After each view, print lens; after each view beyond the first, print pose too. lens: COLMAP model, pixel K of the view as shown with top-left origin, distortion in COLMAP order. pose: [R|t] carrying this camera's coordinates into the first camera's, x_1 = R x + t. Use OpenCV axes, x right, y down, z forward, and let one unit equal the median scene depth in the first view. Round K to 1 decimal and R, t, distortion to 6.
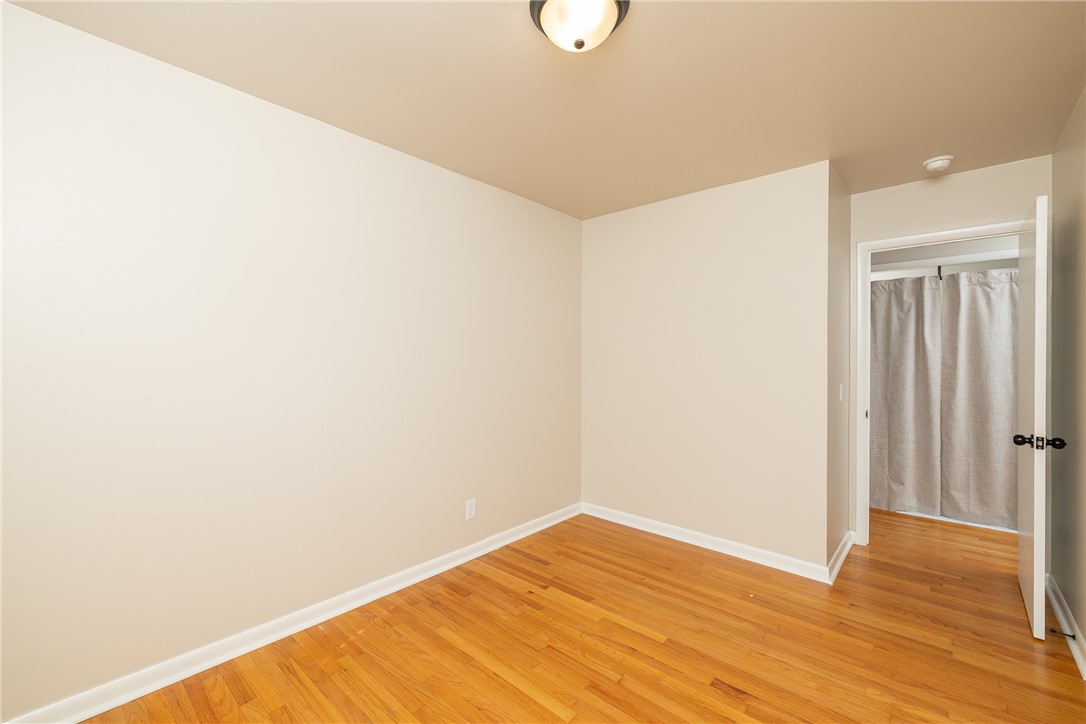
lens RADIAL K [[458.0, 0, 542.8], [0, 458.0, 358.9], [0, 0, 1]] dist [-0.000820, 0.001069]
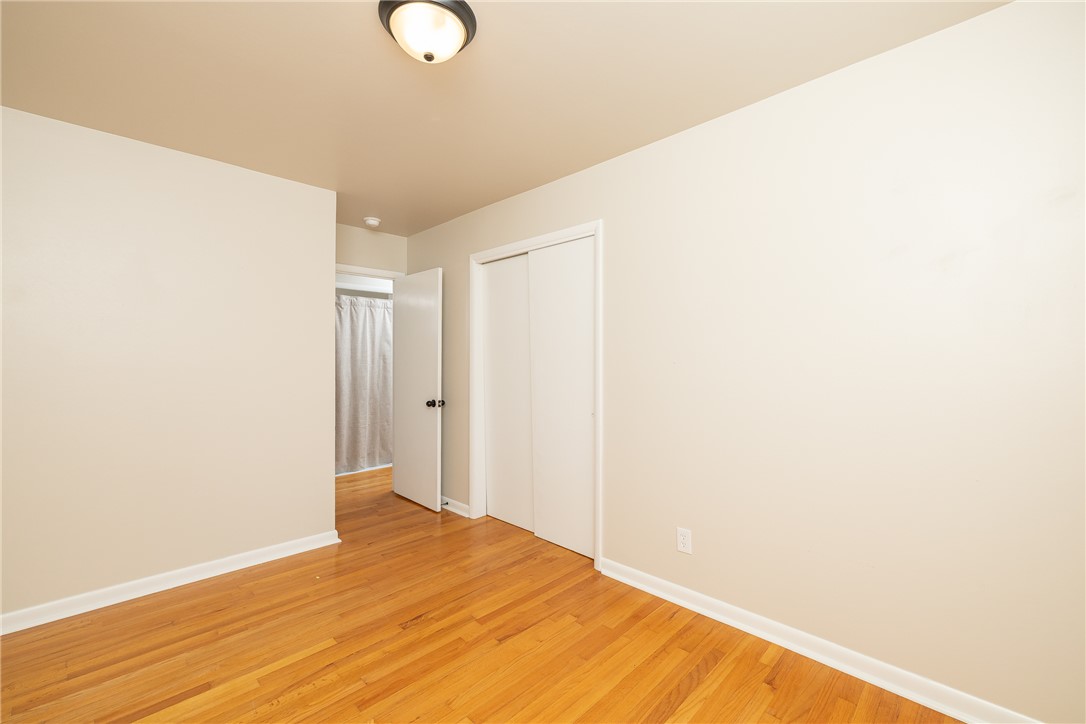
lens RADIAL K [[458.0, 0, 543.3], [0, 458.0, 361.8], [0, 0, 1]] dist [-0.000820, 0.001069]
pose [[0.040487, -0.008676, 0.999142, -0.584262], [-0.004162, 0.999952, 0.008852, -0.001088], [-0.999171, -0.004517, 0.040449, 0.423727]]
